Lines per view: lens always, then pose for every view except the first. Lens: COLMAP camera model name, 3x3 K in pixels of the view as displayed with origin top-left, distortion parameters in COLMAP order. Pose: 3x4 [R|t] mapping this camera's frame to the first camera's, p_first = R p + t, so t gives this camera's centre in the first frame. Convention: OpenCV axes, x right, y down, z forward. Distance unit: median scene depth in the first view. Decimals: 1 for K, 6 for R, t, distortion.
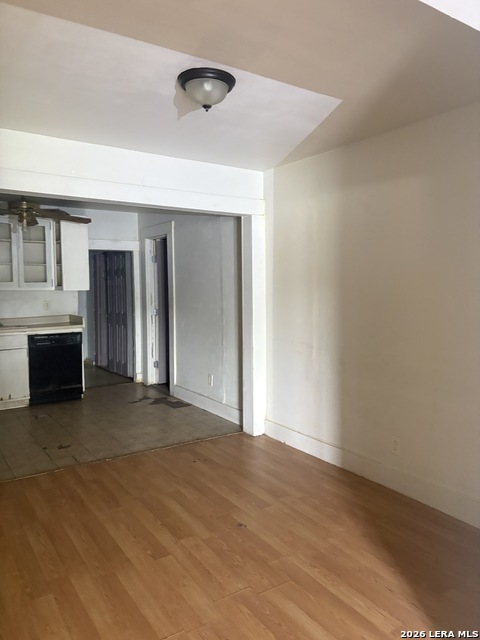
lens RADIAL K [[494.0, 0, 240.0], [0, 494.0, 320.0], [0, 0, 1]] dist [0.003280, 0.000834]
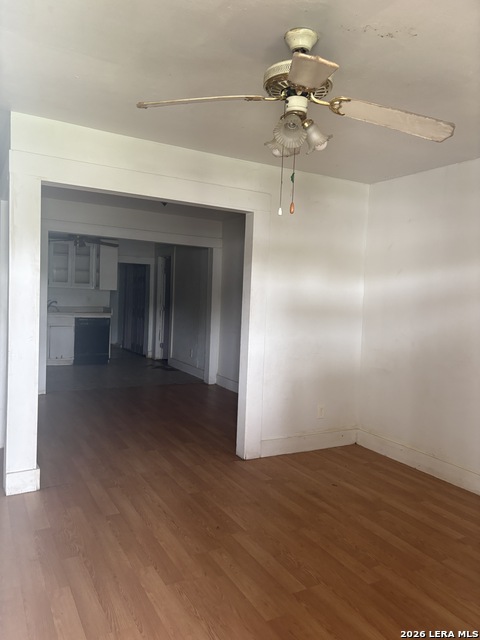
lens RADIAL K [[475.7, 0, 240.0], [0, 475.7, 320.0], [0, 0, 1]] dist [-0.001243, -0.001161]
pose [[0.996479, 0.051194, -0.066405, 0.149843], [-0.052330, 0.998510, -0.015479, 0.028899], [0.065514, 0.018899, 0.997673, -0.367541]]
